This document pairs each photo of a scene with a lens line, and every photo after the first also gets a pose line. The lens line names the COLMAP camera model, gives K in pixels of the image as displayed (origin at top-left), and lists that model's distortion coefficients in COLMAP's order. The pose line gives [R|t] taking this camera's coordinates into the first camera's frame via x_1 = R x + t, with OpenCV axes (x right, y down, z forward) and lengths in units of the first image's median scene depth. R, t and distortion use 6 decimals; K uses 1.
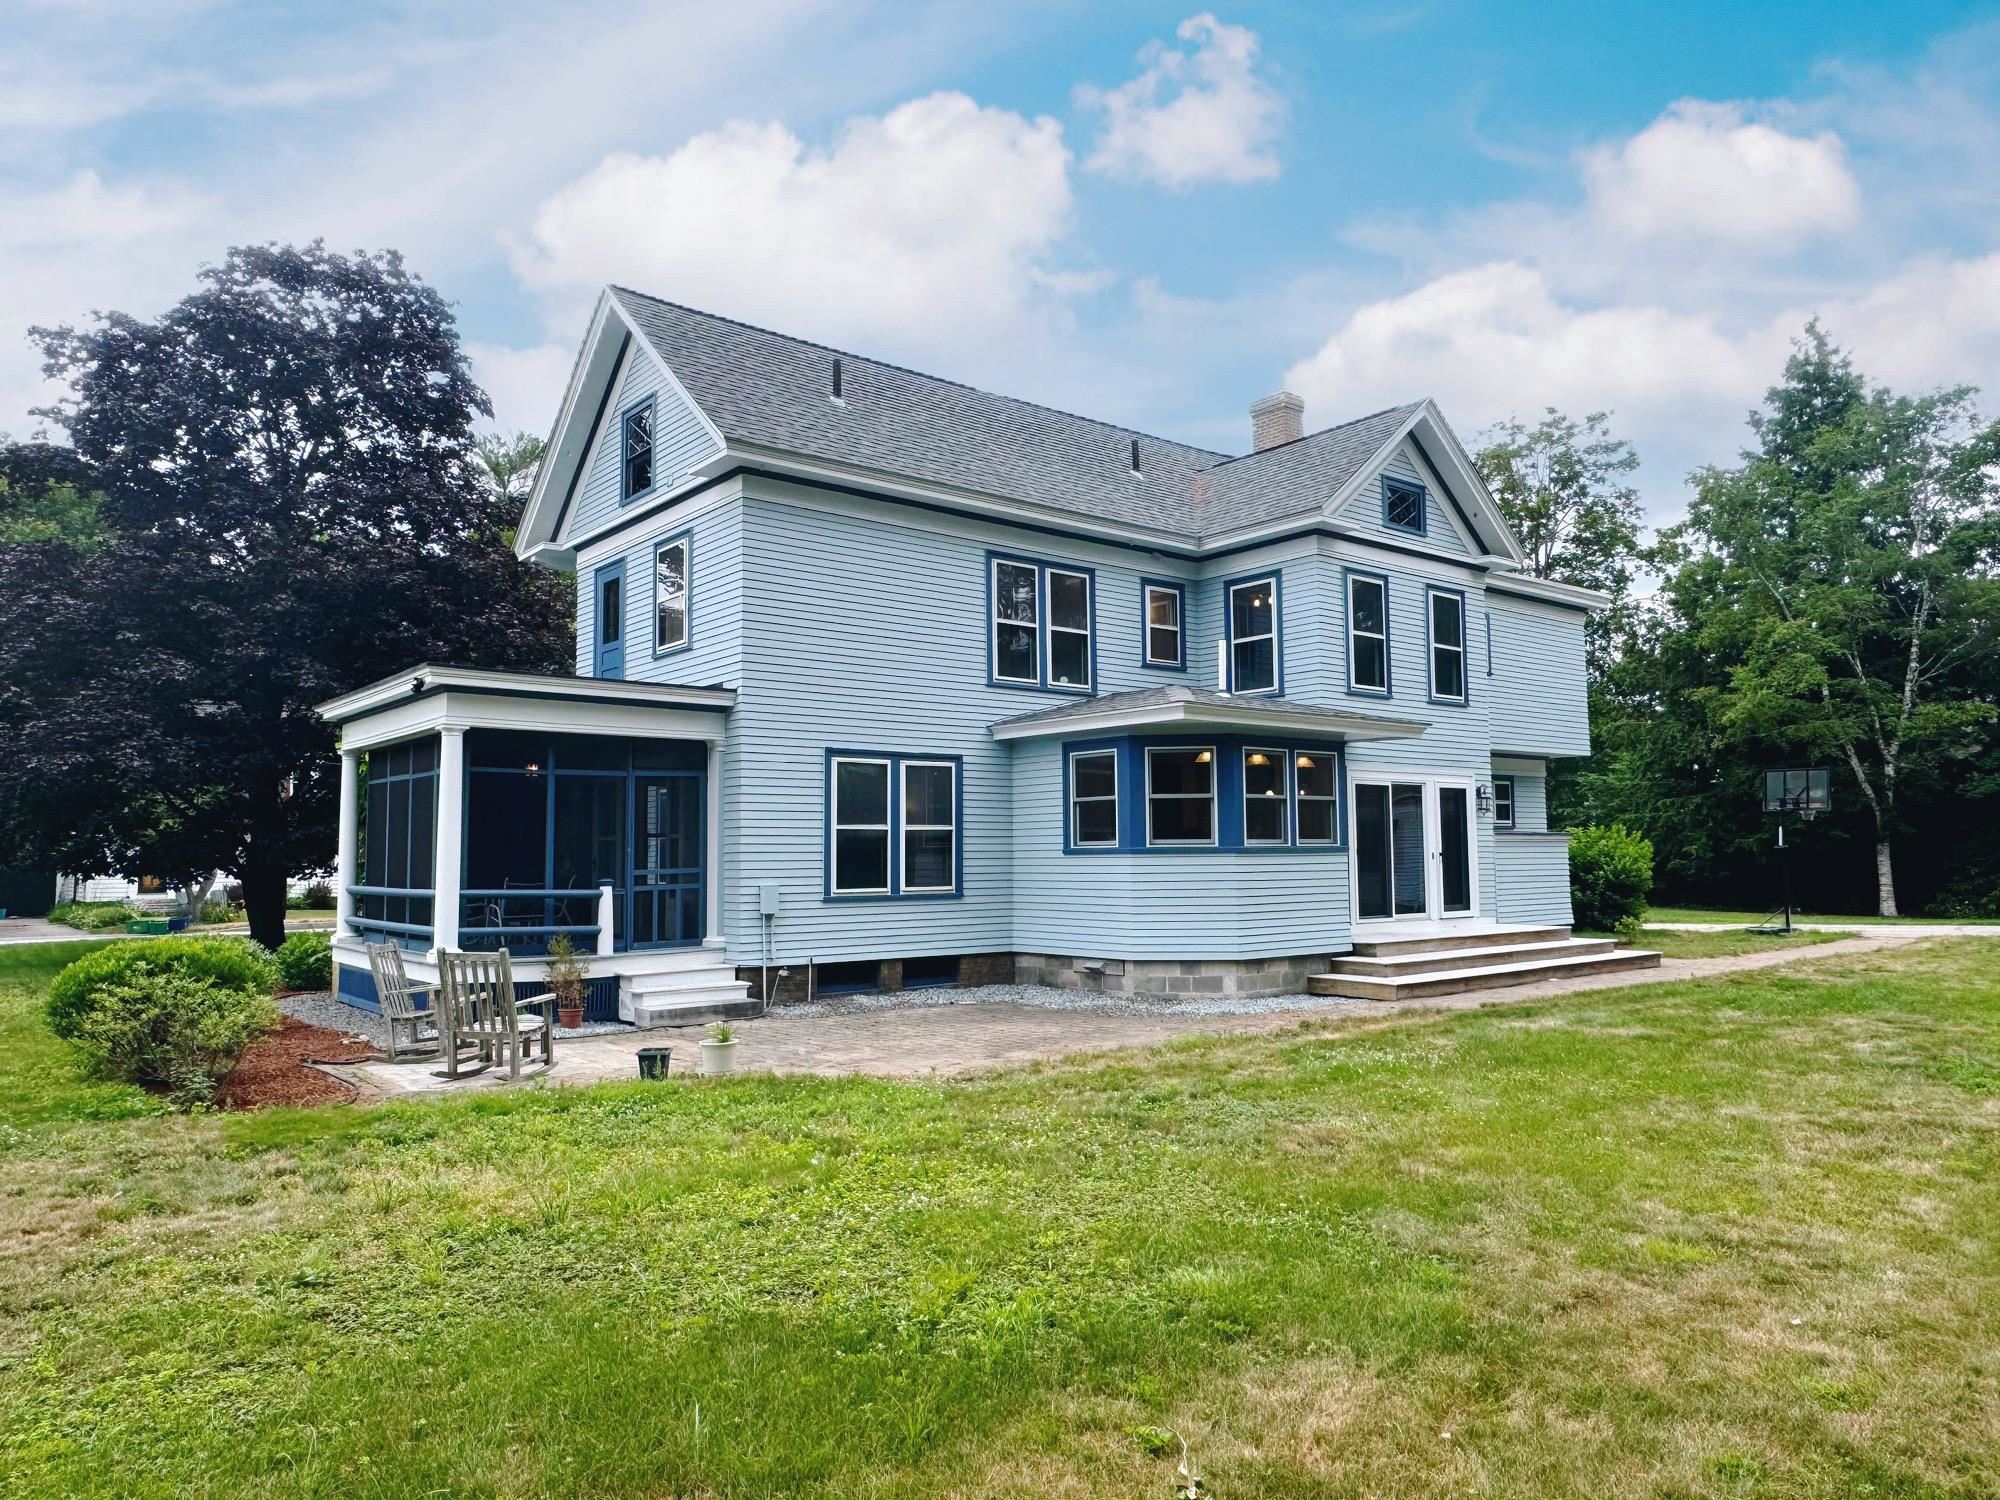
lens RADIAL K [[1340.0, 0, 1006.6], [0, 1340.0, 750.2], [0, 0, 1]] dist [-0.004588, 0.004798]
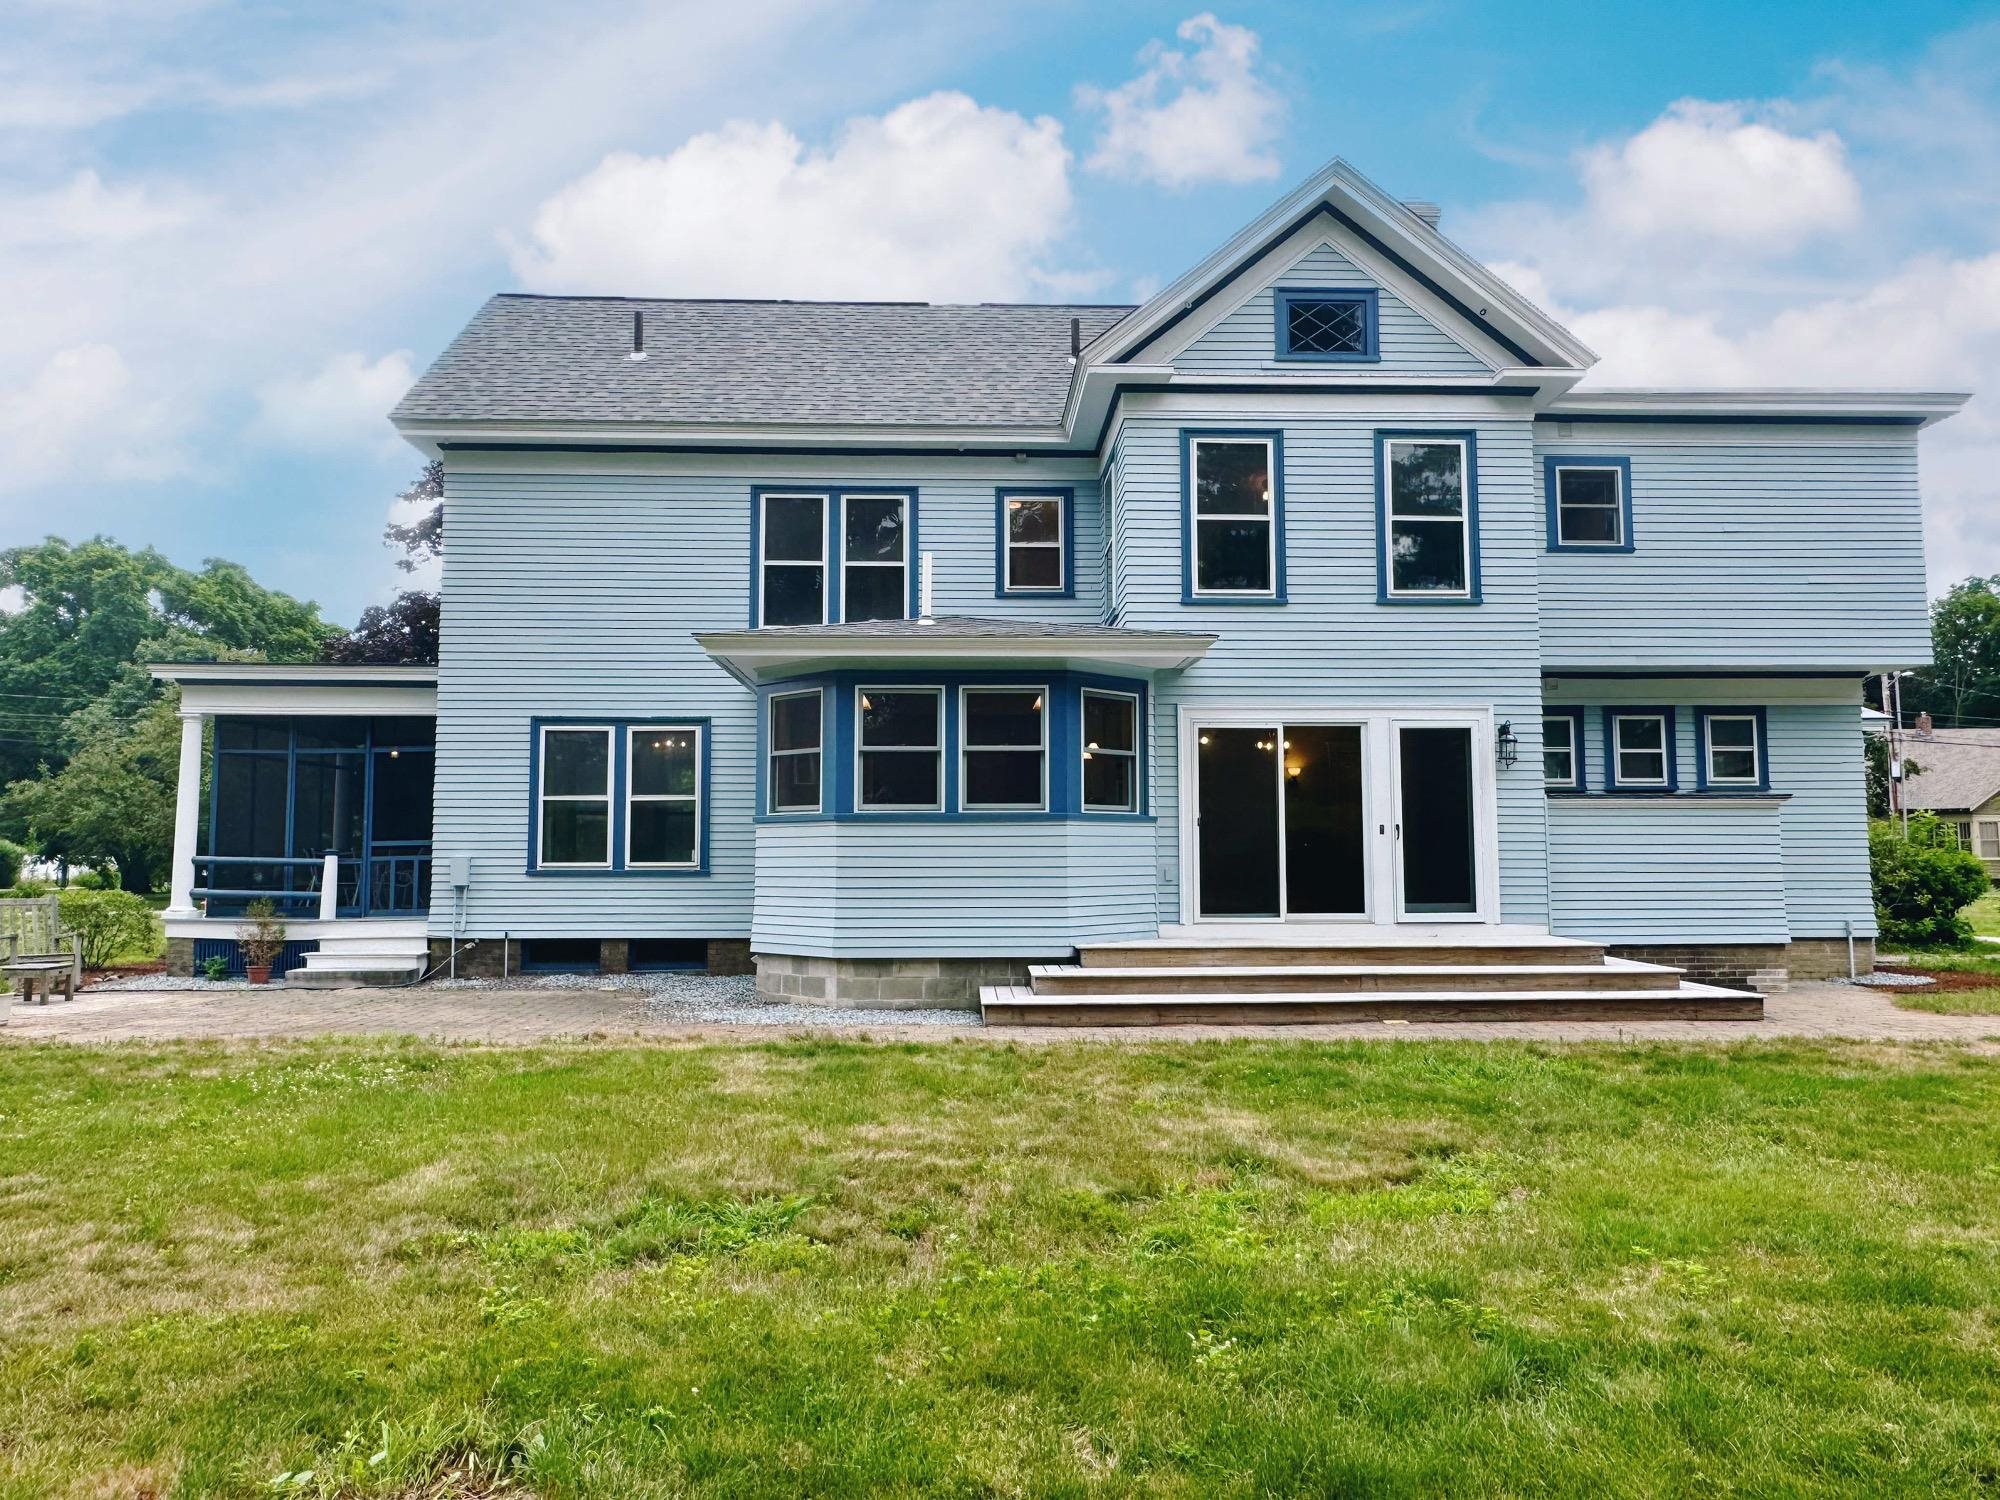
lens RADIAL K [[1340.0, 0, 1006.6], [0, 1340.0, 750.2], [0, 0, 1]] dist [-0.004588, 0.004798]
pose [[0.797602, -0.040739, -0.601806, 0.712844], [0.043815, 0.998994, -0.009557, 0.046141], [0.601590, -0.018746, 0.798585, 0.427245]]
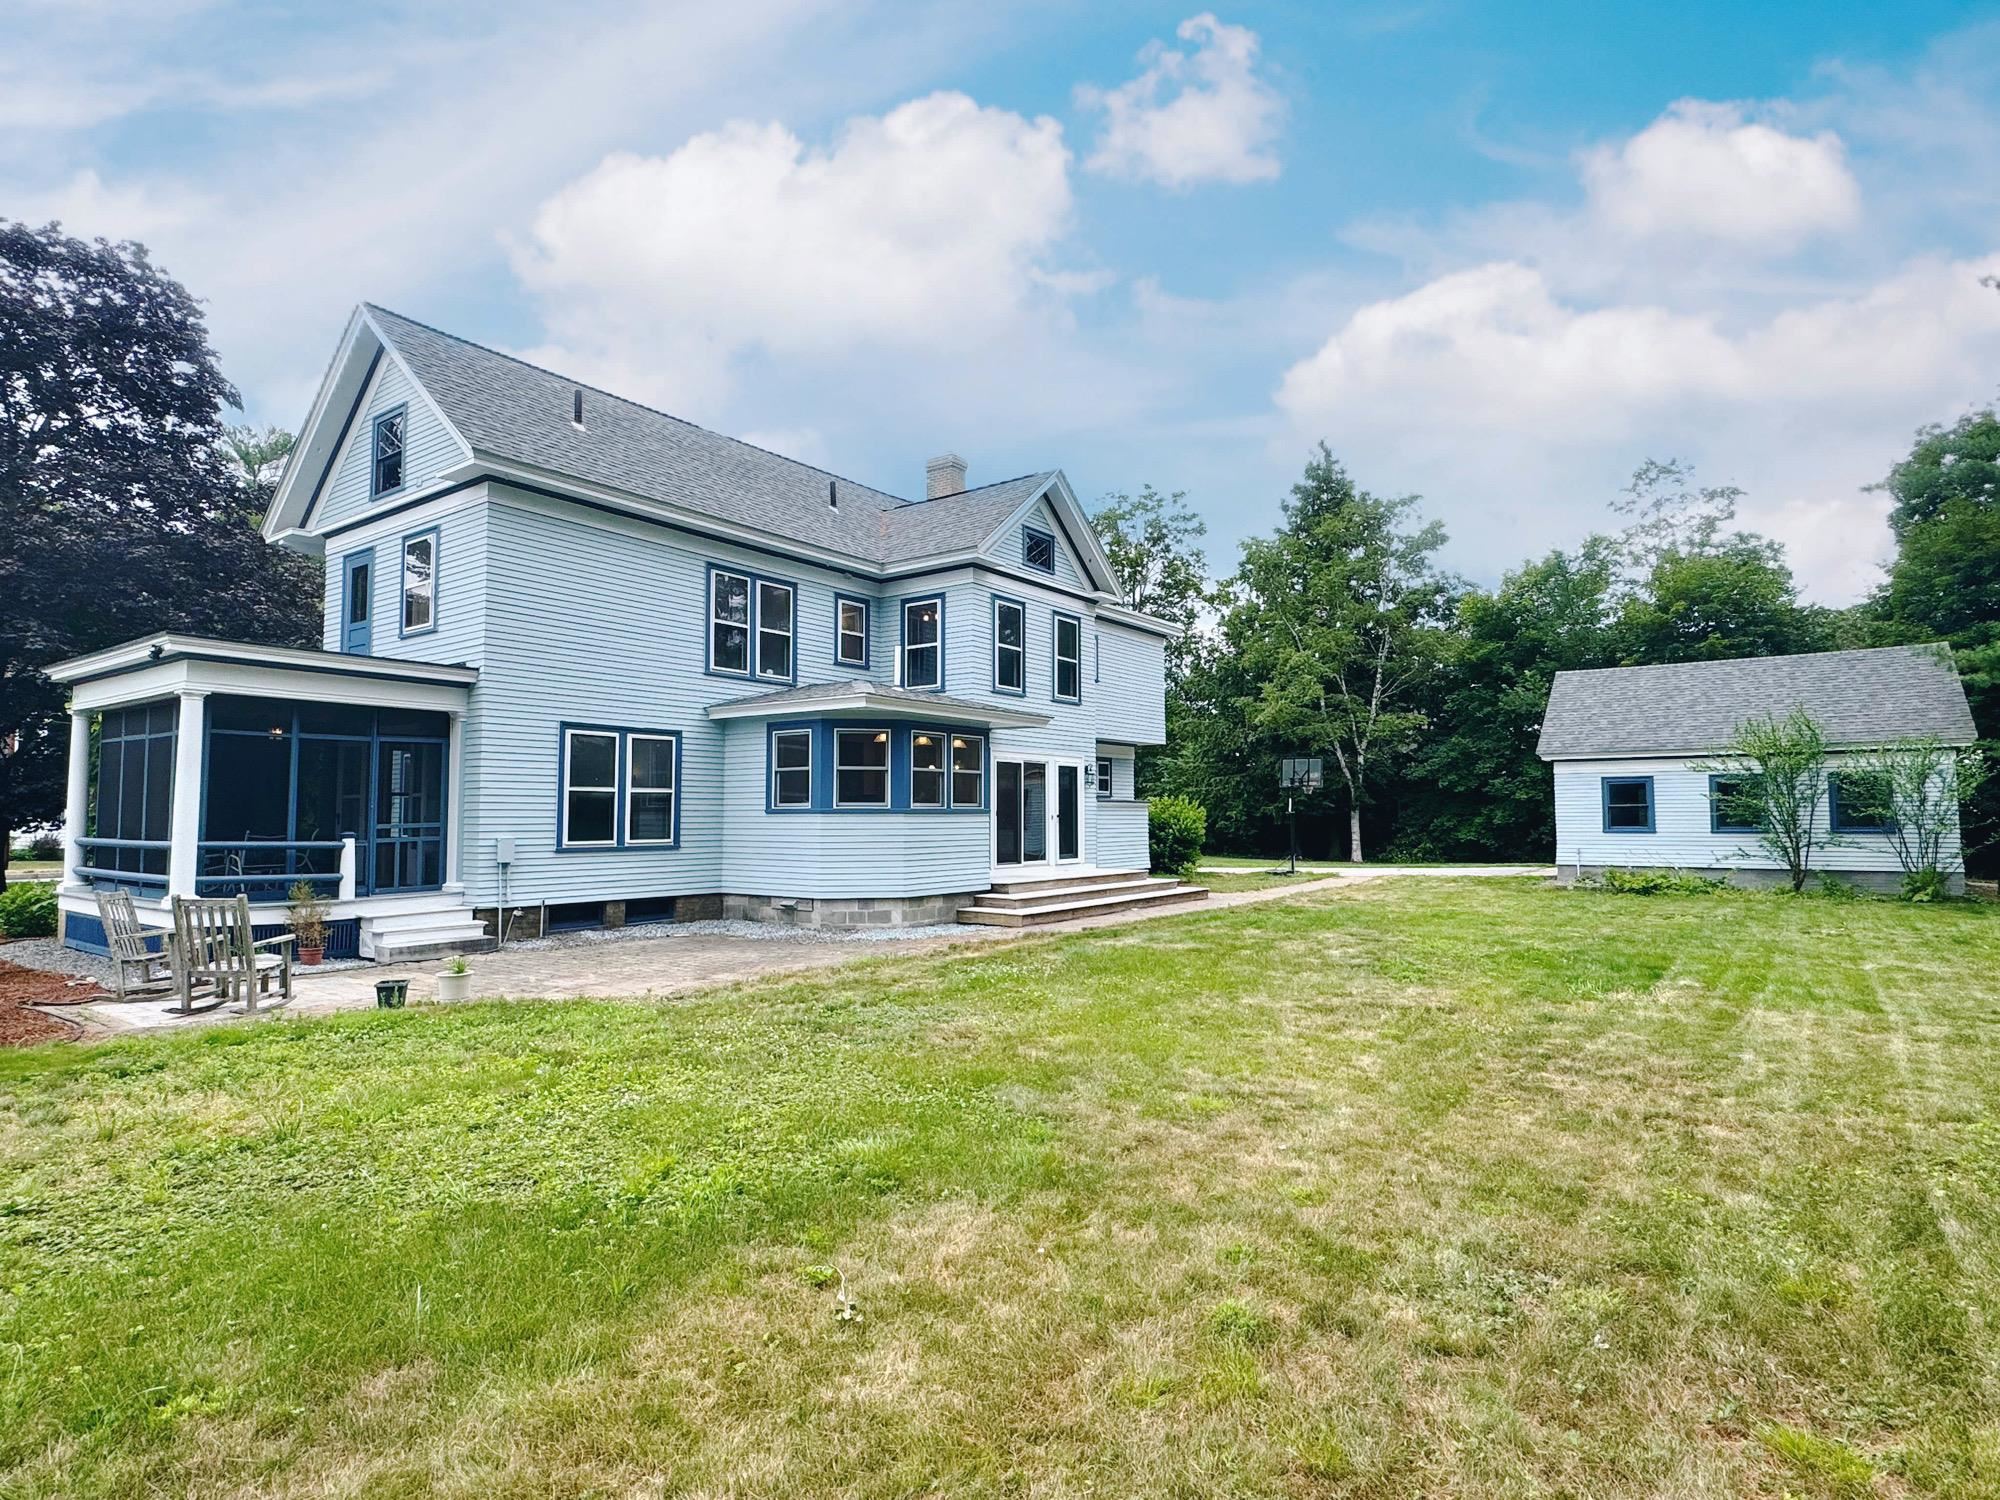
lens RADIAL K [[1064.4, 0, 1000.0], [0, 1064.4, 750.0], [0, 0, 1]] dist [-0.001149, 0.000553]
pose [[0.967289, 0.023146, 0.252619, 0.002425], [-0.027367, 0.999538, 0.013208, 0.000468], [-0.252196, -0.019690, 0.967476, -0.000653]]
